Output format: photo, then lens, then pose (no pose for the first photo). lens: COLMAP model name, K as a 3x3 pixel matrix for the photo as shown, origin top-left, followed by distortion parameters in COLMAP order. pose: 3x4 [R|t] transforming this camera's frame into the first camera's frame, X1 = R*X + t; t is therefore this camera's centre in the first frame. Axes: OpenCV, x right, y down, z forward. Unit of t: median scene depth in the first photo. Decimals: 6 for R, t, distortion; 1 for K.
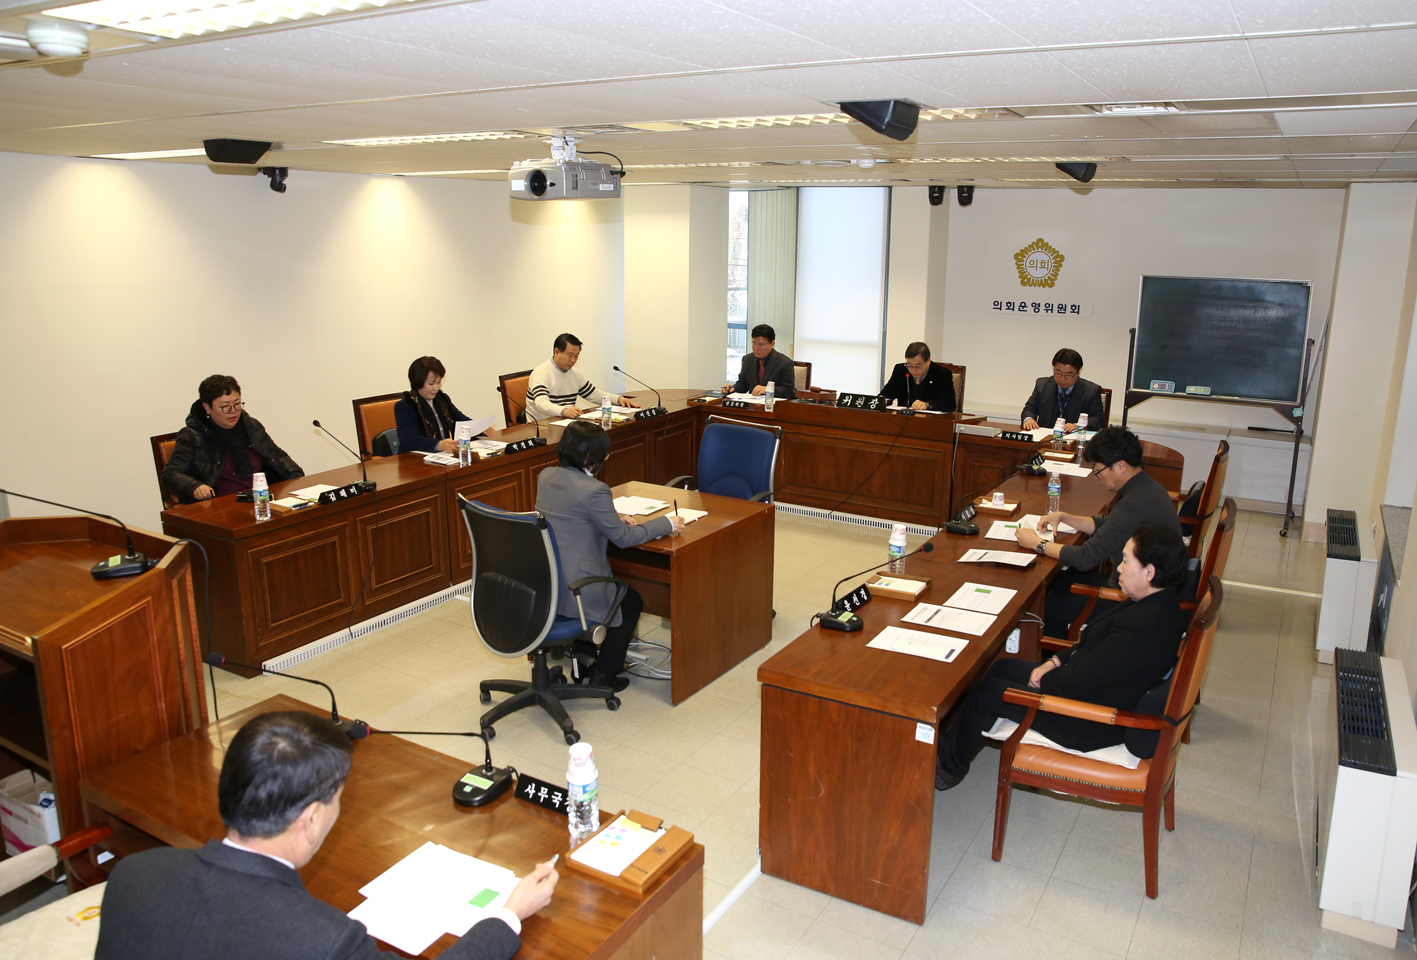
lens RADIAL K [[1055.0, 0, 708.1], [0, 1055.0, 506.0], [0, 0, 1]] dist [0.001564, 0.000931]
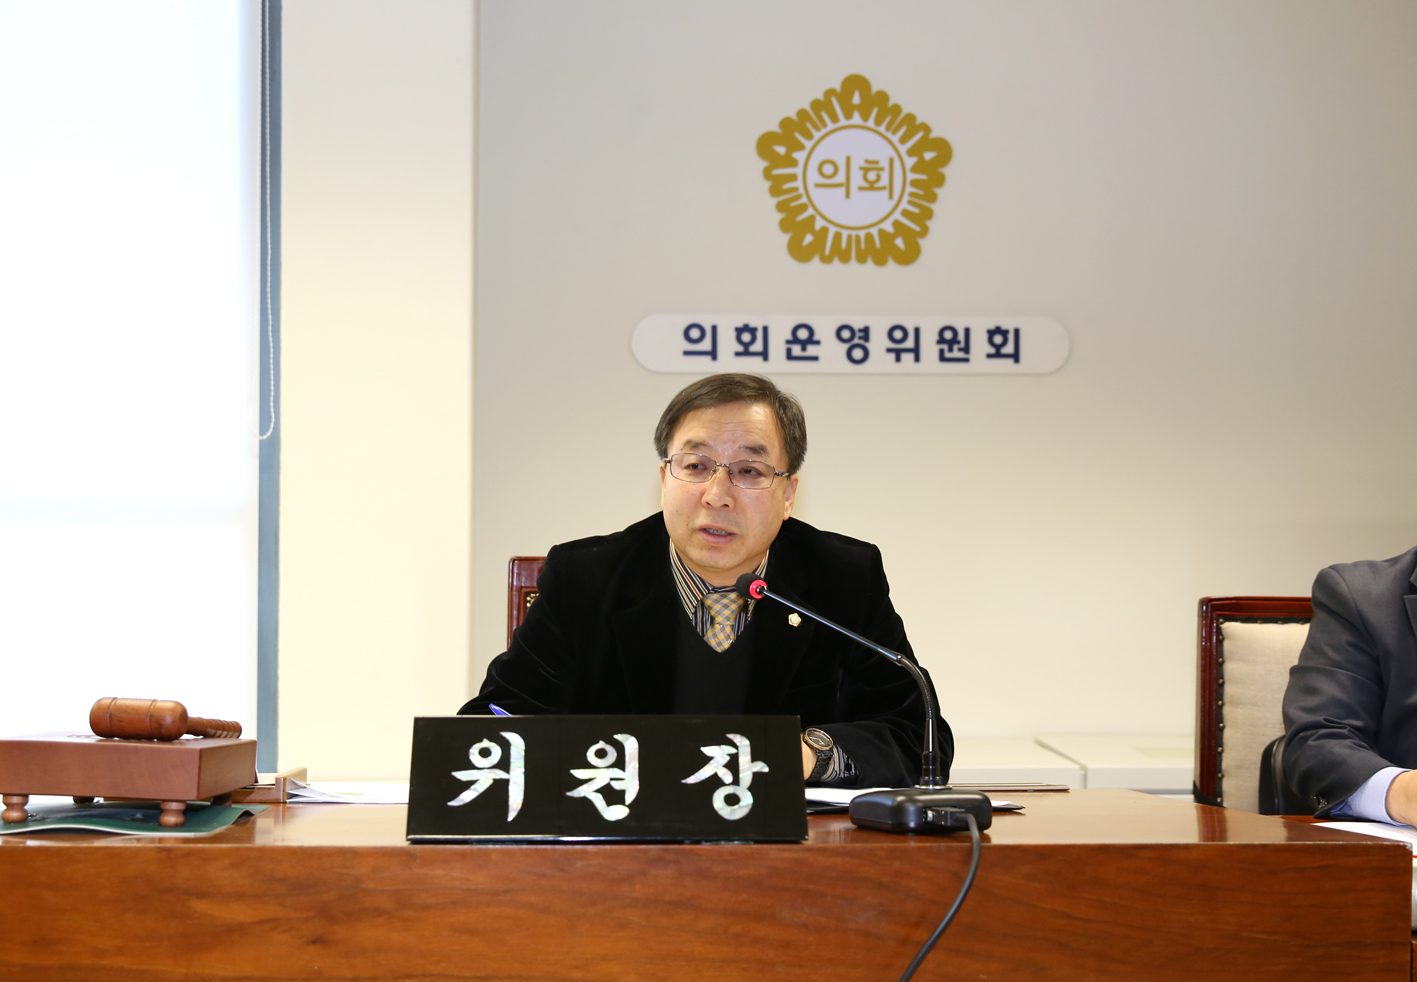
lens RADIAL K [[1842.5, 0, 708.5], [0, 1842.5, 491.0], [0, 0, 1]] dist [-0.001656, -0.013733]
pose [[0.802379, -0.007167, 0.596772, 0.018566], [0.154858, 0.968180, -0.196585, -0.073876], [-0.576374, 0.250151, 0.777957, 0.699788]]
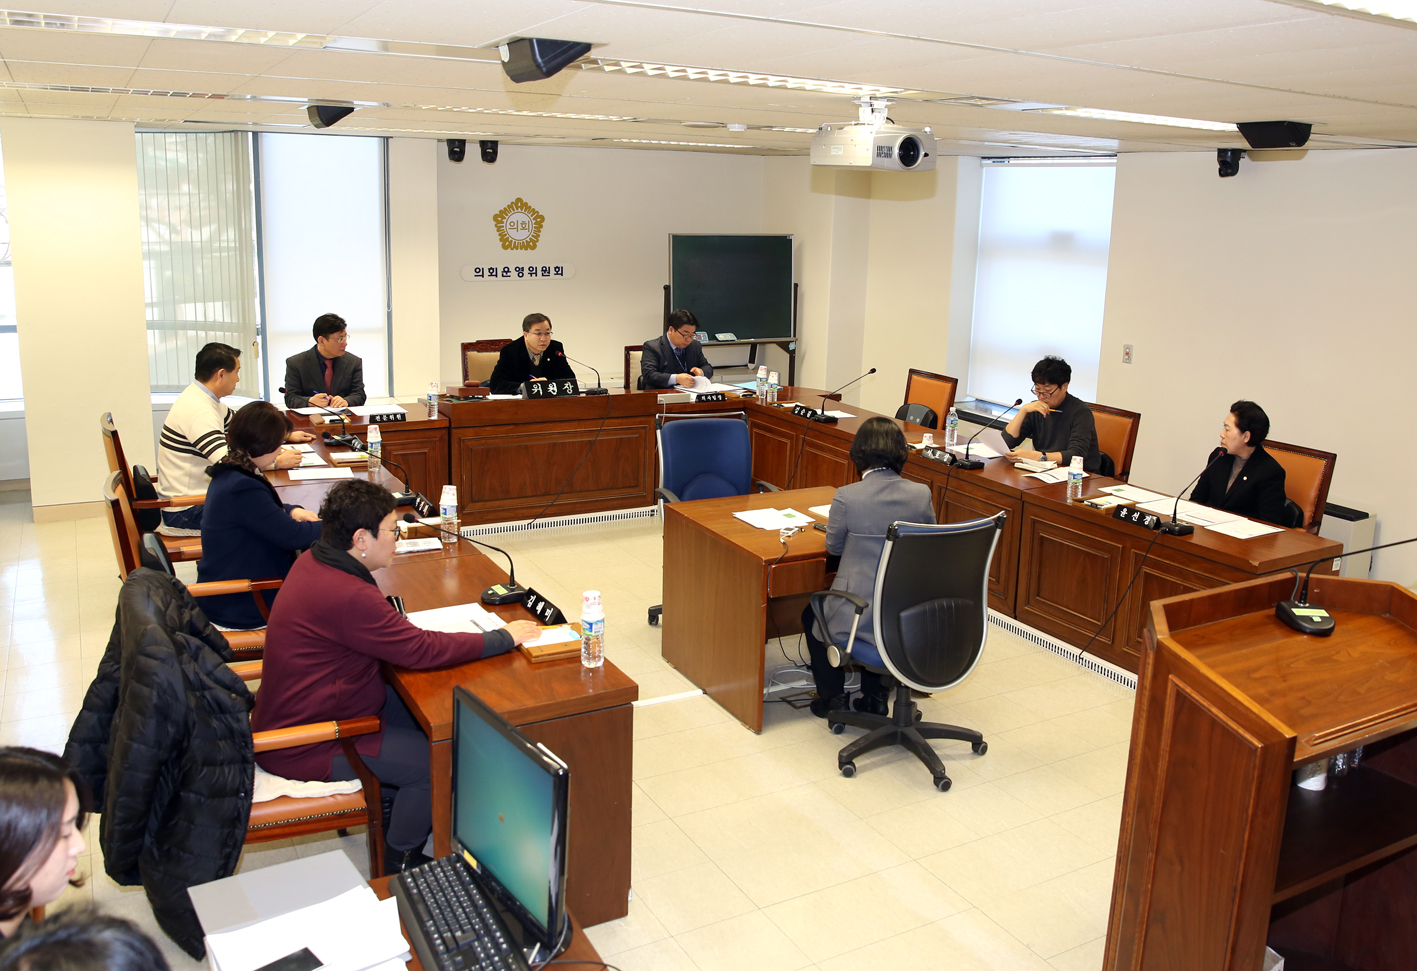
lens RADIAL K [[1266.2, 0, 708.5], [0, 1266.2, 485.5], [0, 0, 1]] dist [0.002757, 0.018468]
pose [[0.498036, -0.200156, 0.843740, -0.599084], [0.212809, 0.971453, 0.104837, -0.088764], [-0.840638, 0.127342, 0.526414, 0.302904]]
